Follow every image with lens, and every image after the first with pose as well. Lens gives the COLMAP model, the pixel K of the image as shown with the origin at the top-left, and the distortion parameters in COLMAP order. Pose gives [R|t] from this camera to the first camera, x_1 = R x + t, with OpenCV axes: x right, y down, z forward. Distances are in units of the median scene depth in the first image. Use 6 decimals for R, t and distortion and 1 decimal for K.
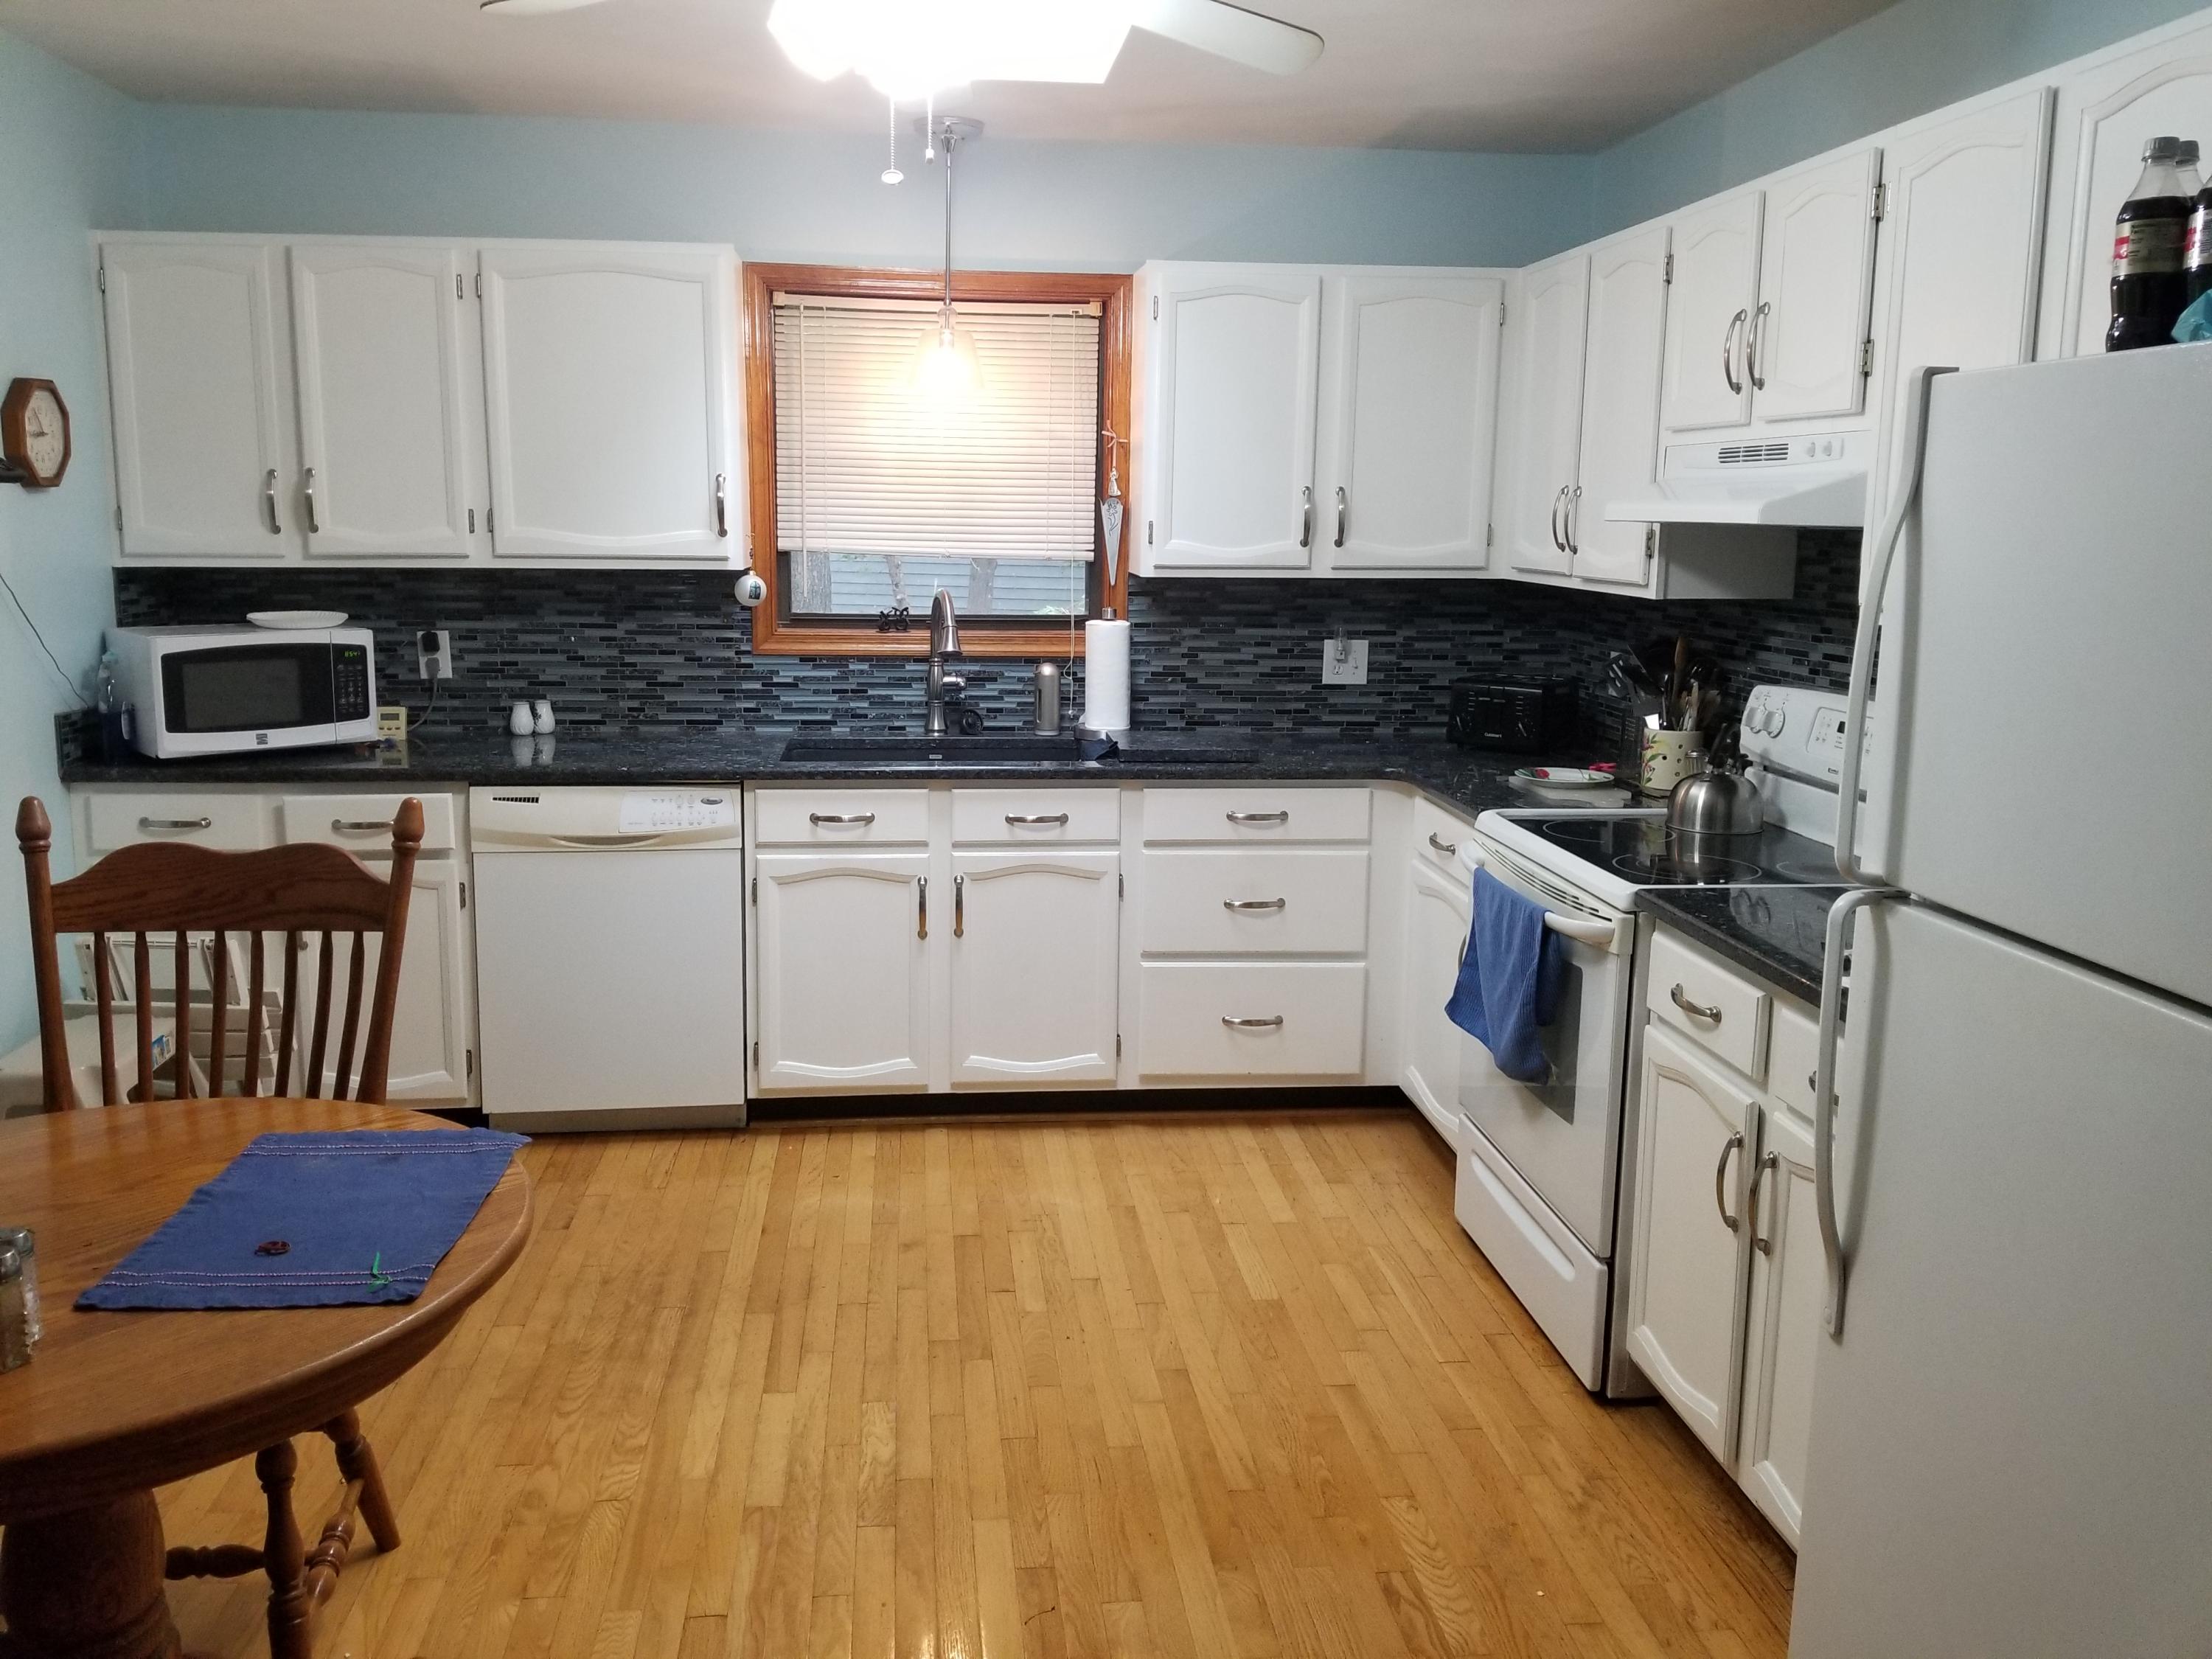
lens RADIAL K [[1696.6, 0, 1106.0], [0, 1696.6, 829.5], [0, 0, 1]] dist [0.126990, -0.164235]
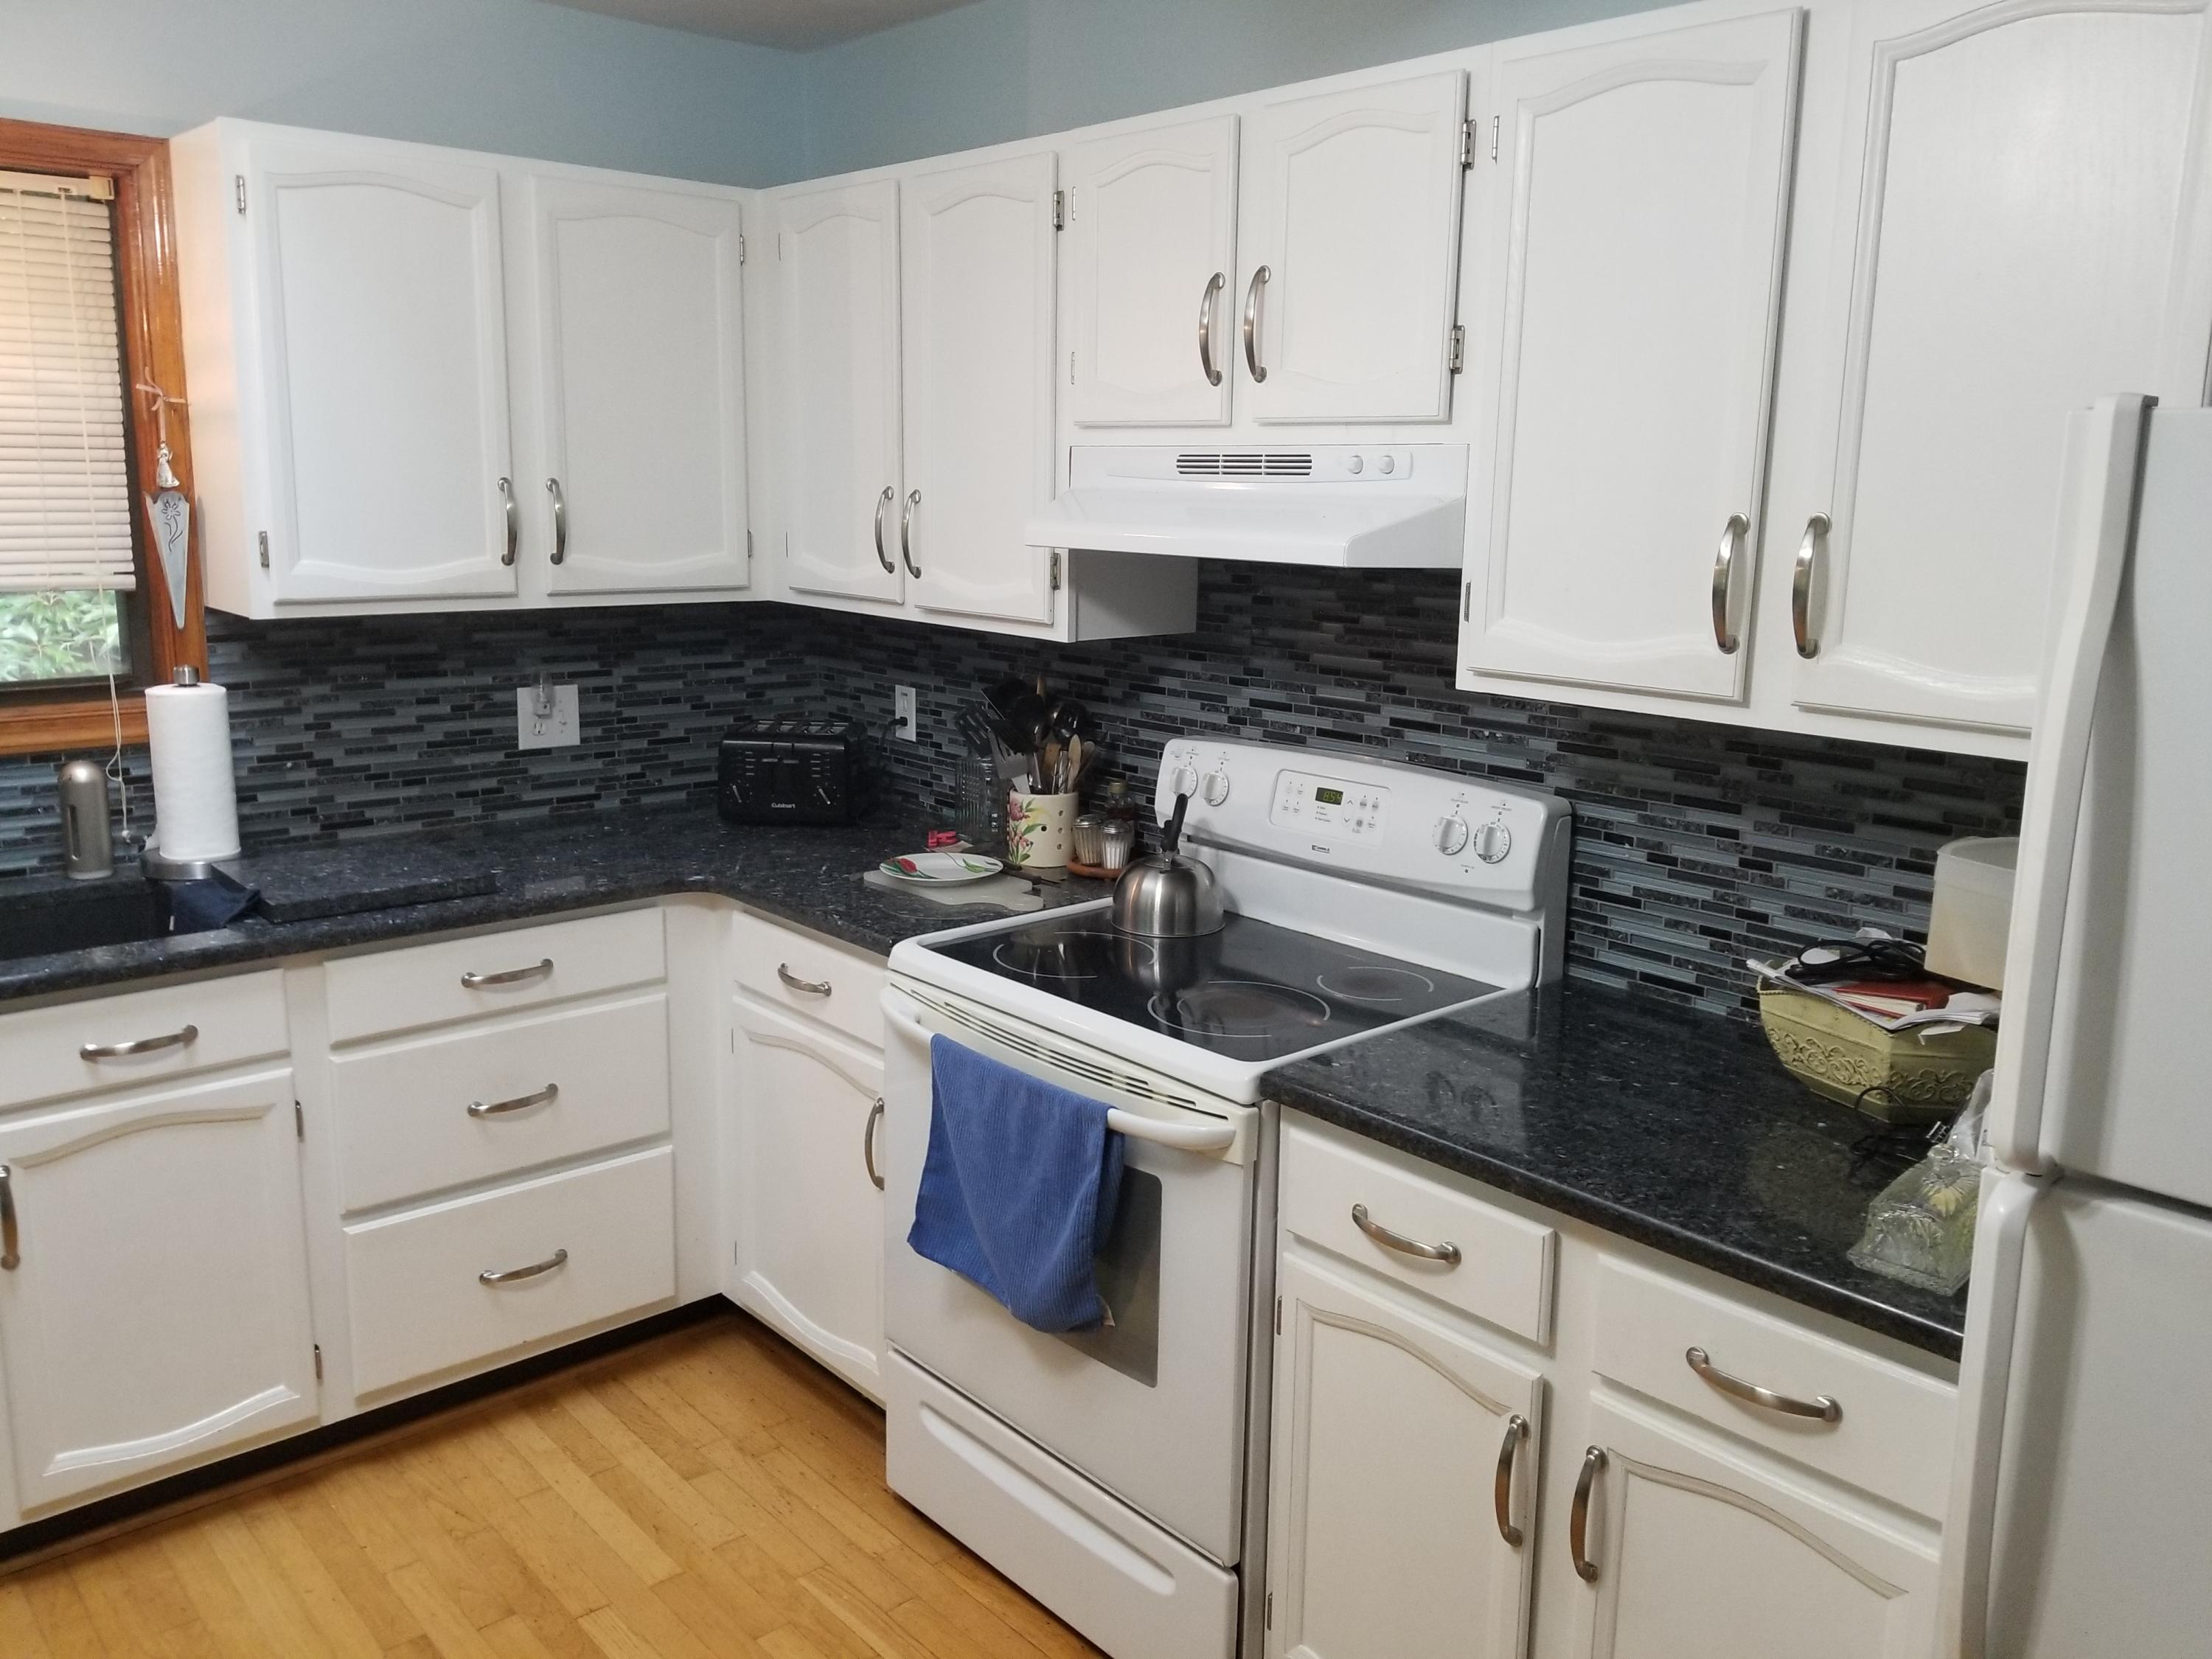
lens RADIAL K [[1707.1, 0, 1106.0], [0, 1707.1, 829.5], [0, 0, 1]] dist [0.061715, -0.101355]
pose [[0.813087, -0.116411, 0.570384, -0.094951], [0.099876, 0.993170, 0.060325, -0.077911], [-0.573511, 0.007918, 0.819160, 0.296750]]
